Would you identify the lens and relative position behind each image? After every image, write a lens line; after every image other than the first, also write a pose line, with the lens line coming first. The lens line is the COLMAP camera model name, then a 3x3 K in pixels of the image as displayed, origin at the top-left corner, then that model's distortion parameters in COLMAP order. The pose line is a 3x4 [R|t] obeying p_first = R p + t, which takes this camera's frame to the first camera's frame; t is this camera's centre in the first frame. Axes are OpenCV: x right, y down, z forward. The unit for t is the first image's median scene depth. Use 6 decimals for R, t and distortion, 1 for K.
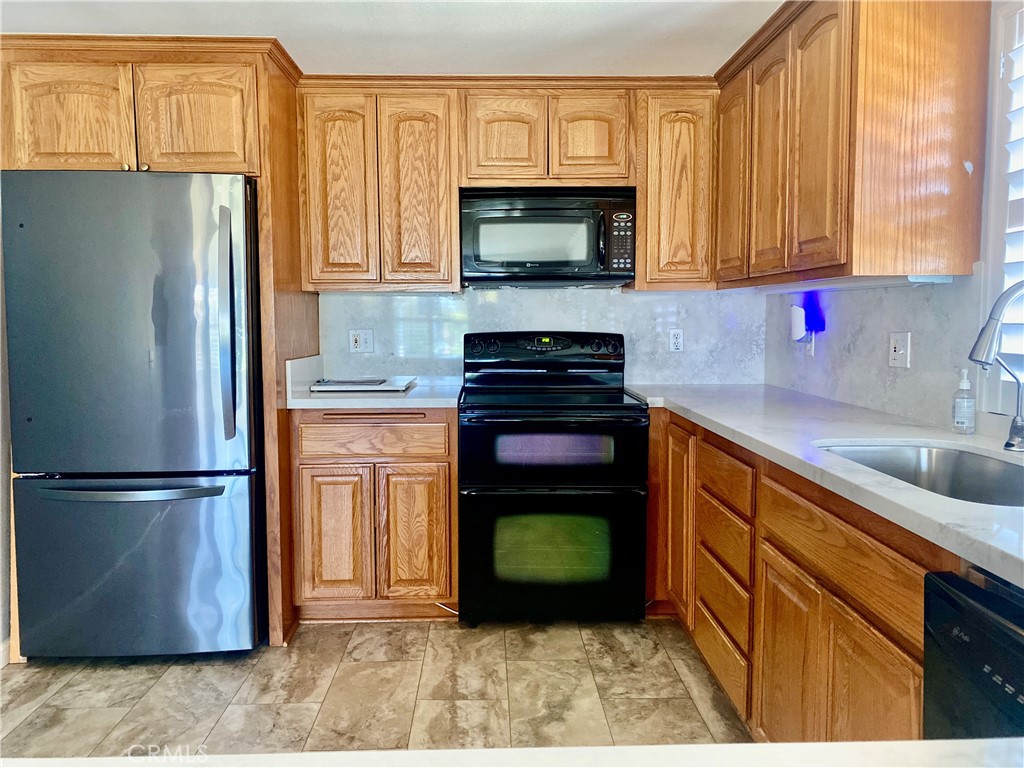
lens RADIAL K [[793.8, 0, 512.7], [0, 793.8, 375.3], [0, 0, 1]] dist [0.068826, -0.073888]
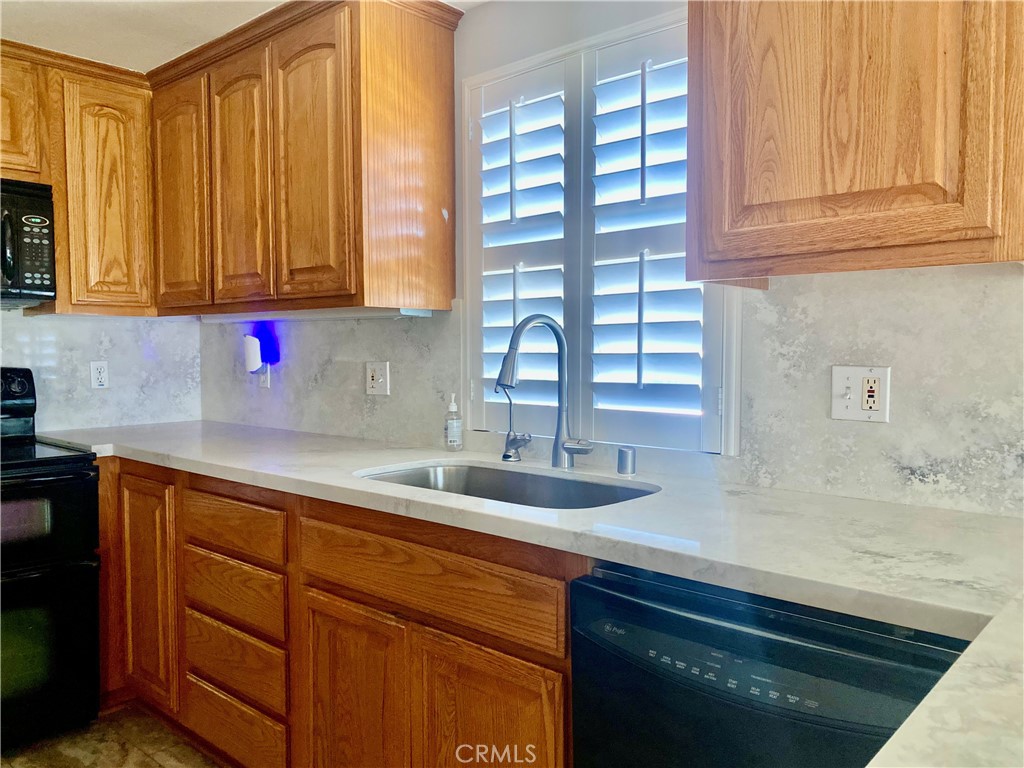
lens RADIAL K [[784.6, 0, 512.0], [0, 784.6, 384.0], [0, 0, 1]] dist [0.057237, -0.067824]
pose [[0.689761, -0.031751, 0.723340, -0.118442], [0.053619, 0.998535, -0.007299, -0.005825], [-0.722049, 0.043819, 0.690453, 0.127096]]
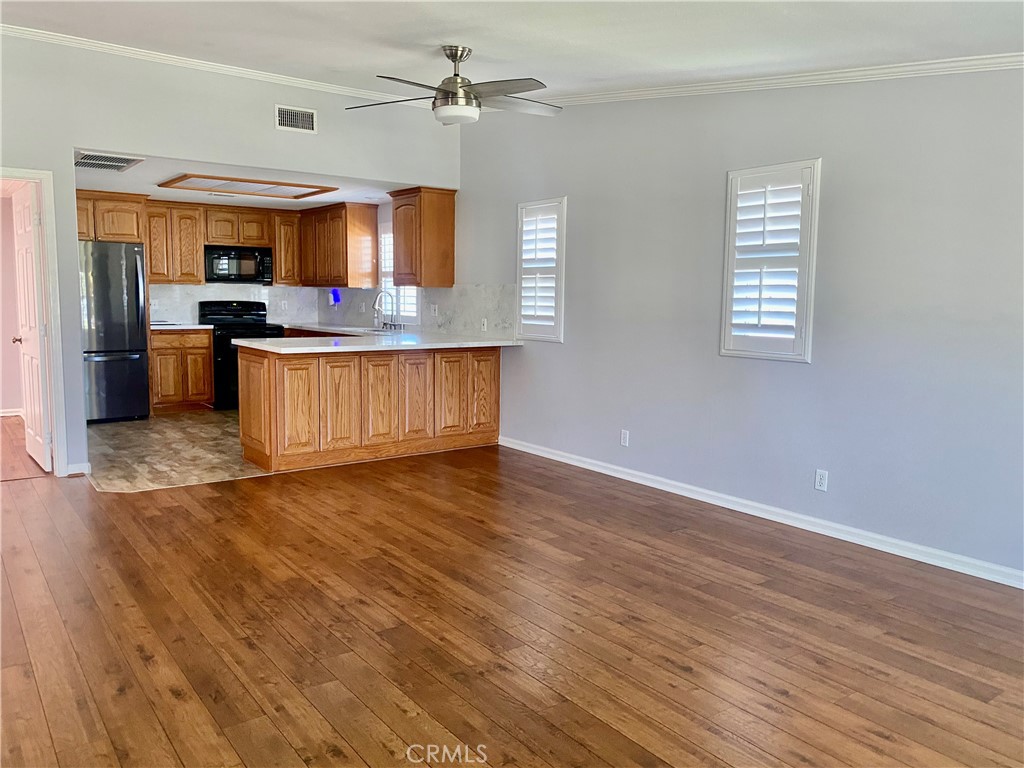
lens RADIAL K [[784.5, 0, 512.0], [0, 784.5, 384.0], [0, 0, 1]] dist [0.072934, -0.218688]
pose [[0.822187, -0.049650, 0.567048, -0.760843], [0.025902, 0.998420, 0.049863, 0.119463], [-0.568628, -0.026309, 0.822174, -1.779834]]
